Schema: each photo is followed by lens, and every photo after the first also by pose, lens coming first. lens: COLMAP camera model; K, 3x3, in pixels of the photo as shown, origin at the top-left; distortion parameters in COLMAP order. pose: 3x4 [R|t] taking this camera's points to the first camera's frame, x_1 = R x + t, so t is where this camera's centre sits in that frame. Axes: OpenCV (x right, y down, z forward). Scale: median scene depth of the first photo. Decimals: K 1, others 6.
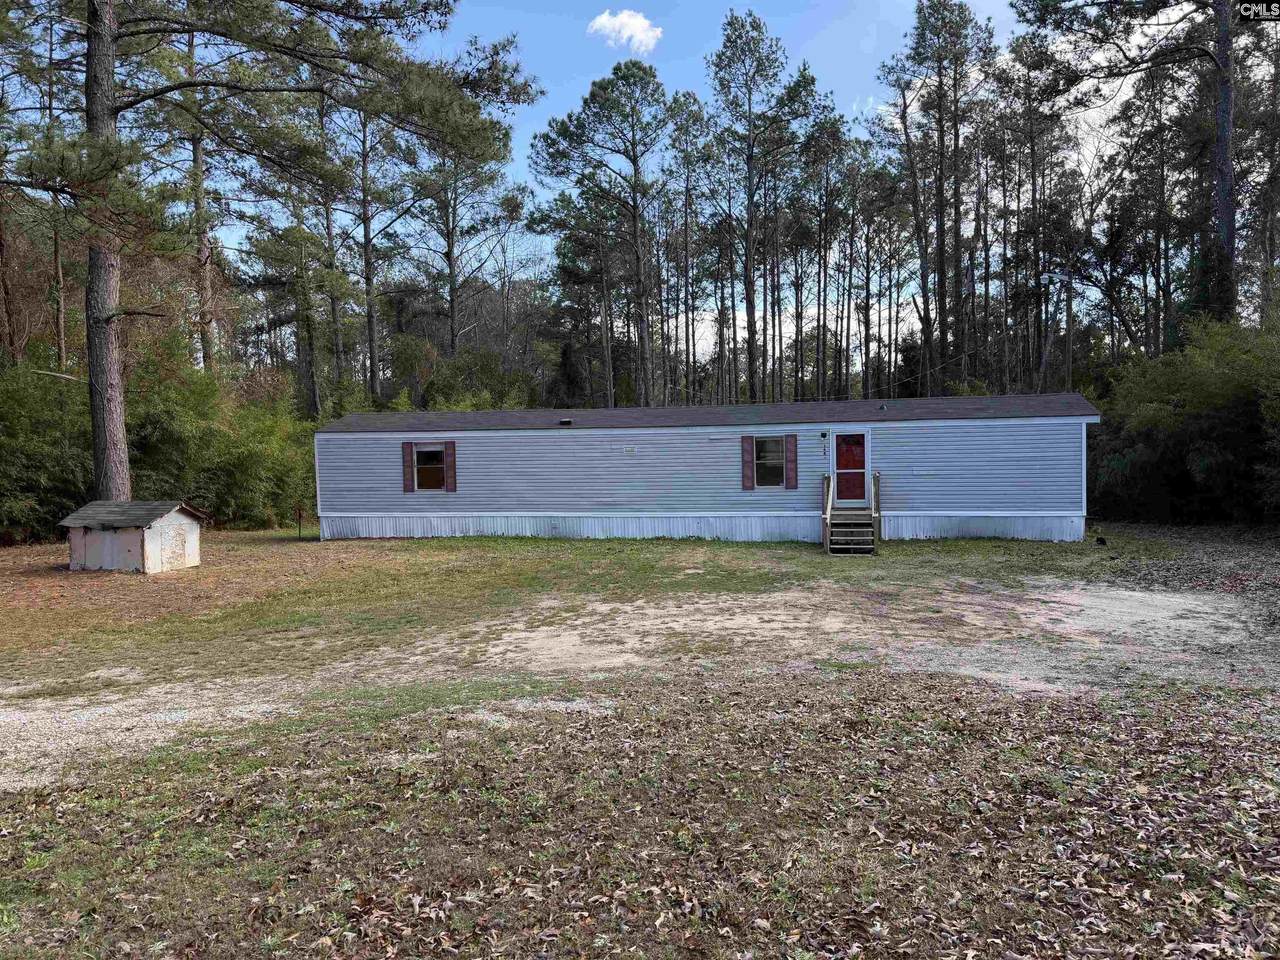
lens RADIAL K [[870.0, 0, 640.0], [0, 870.0, 480.0], [0, 0, 1]] dist [0.001473, -0.006735]
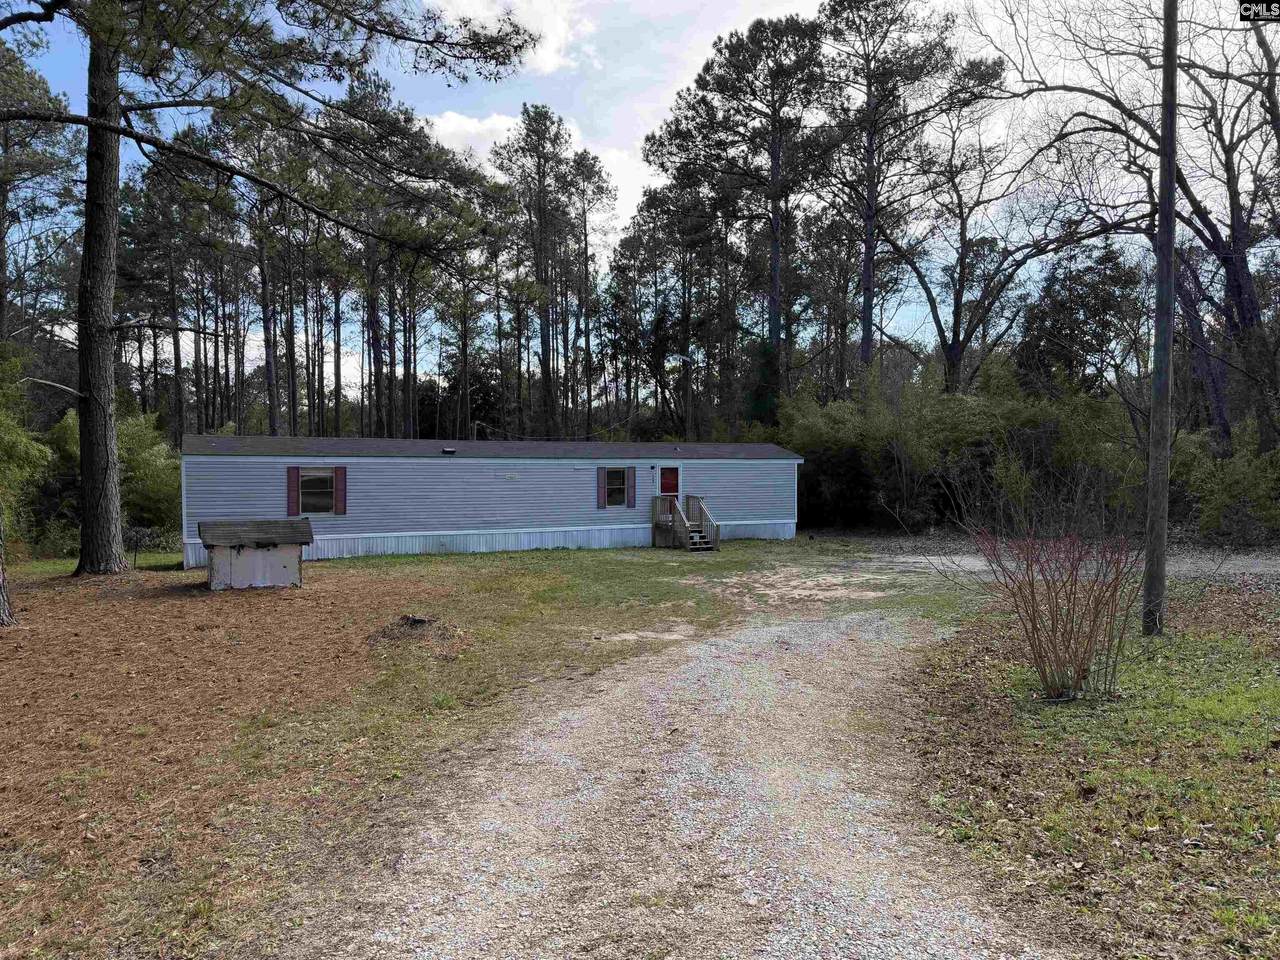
lens RADIAL K [[870.9, 0, 642.7], [0, 870.9, 483.5], [0, 0, 1]] dist [-0.000291, -0.005366]
pose [[0.788994, 0.007554, 0.614355, -0.878217], [0.013070, 0.999492, -0.029076, 0.017474], [-0.614262, 0.030970, 0.788494, -0.086316]]
